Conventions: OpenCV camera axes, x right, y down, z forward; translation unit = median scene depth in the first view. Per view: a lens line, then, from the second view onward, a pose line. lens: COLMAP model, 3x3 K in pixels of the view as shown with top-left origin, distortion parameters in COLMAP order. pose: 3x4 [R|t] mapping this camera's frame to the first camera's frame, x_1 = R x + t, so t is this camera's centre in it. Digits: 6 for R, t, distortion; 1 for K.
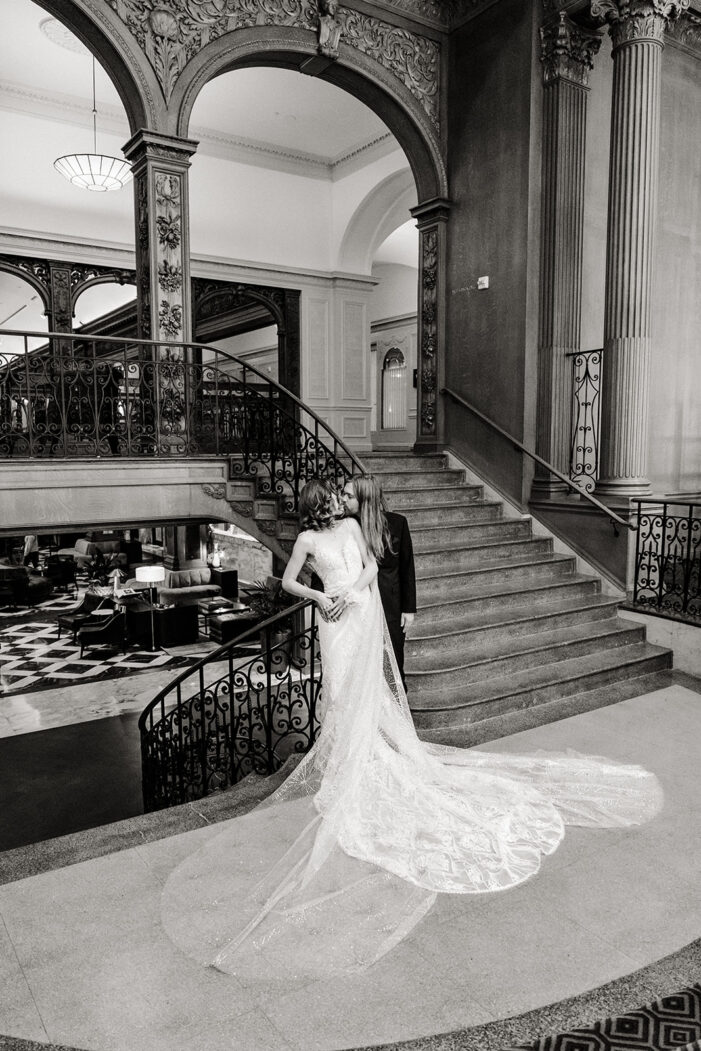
lens RADIAL K [[785.6, 0, 341.8], [0, 785.6, 536.9], [0, 0, 1]] dist [0.029127, -0.001344]
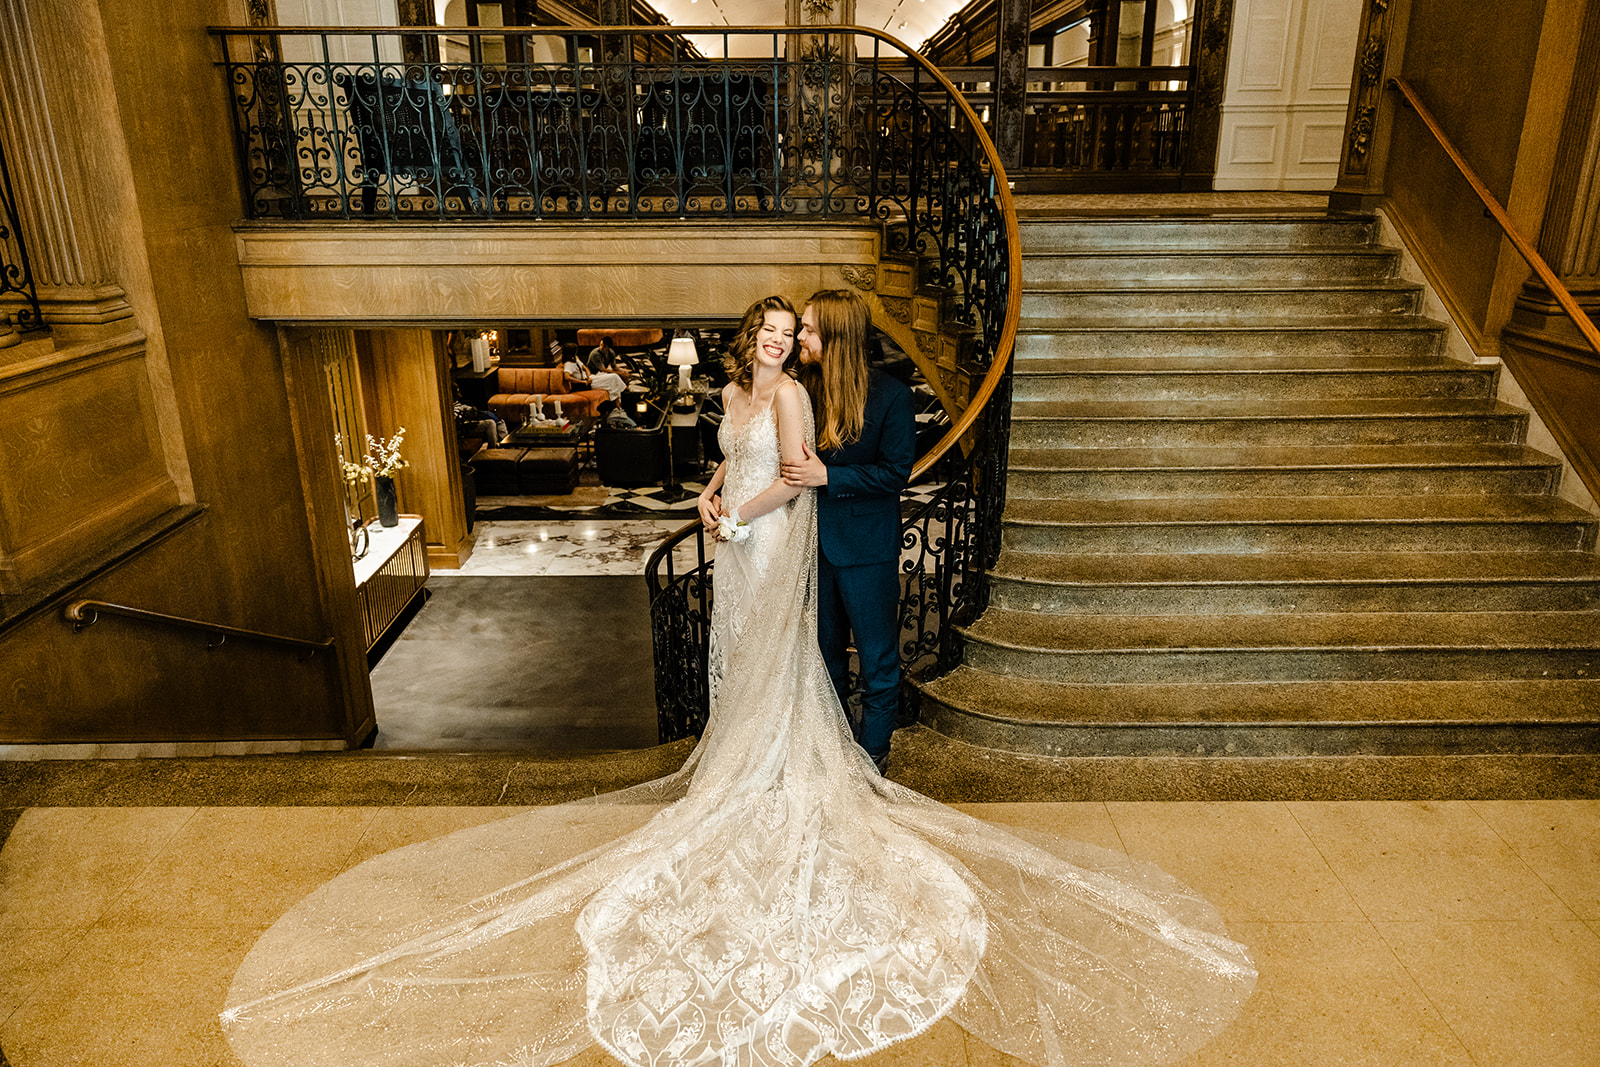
lens RADIAL K [[1110.3, 0, 811.3], [0, 1110.3, 524.7], [0, 0, 1]] dist [0.024398, -0.002292]
pose [[0.826098, 0.178735, -0.534430, 0.290116], [-0.064225, 0.972050, 0.225817, -0.059503], [0.559854, -0.152223, 0.814488, 0.212711]]
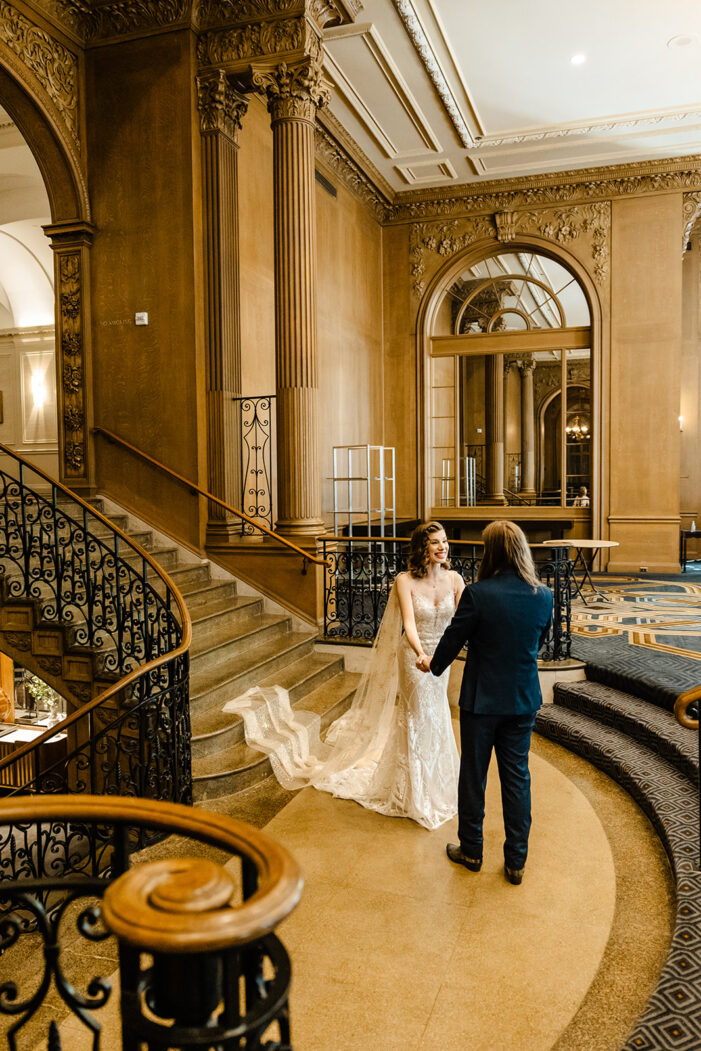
lens RADIAL K [[848.3, 0, 340.2], [0, 848.3, 525.6], [0, 0, 1]] dist [0.045857, 0.014225]
pose [[0.804094, -0.040634, 0.593112, -0.264165], [0.078707, 0.996156, -0.038459, -0.017254], [-0.589269, 0.077607, 0.804201, 0.058234]]
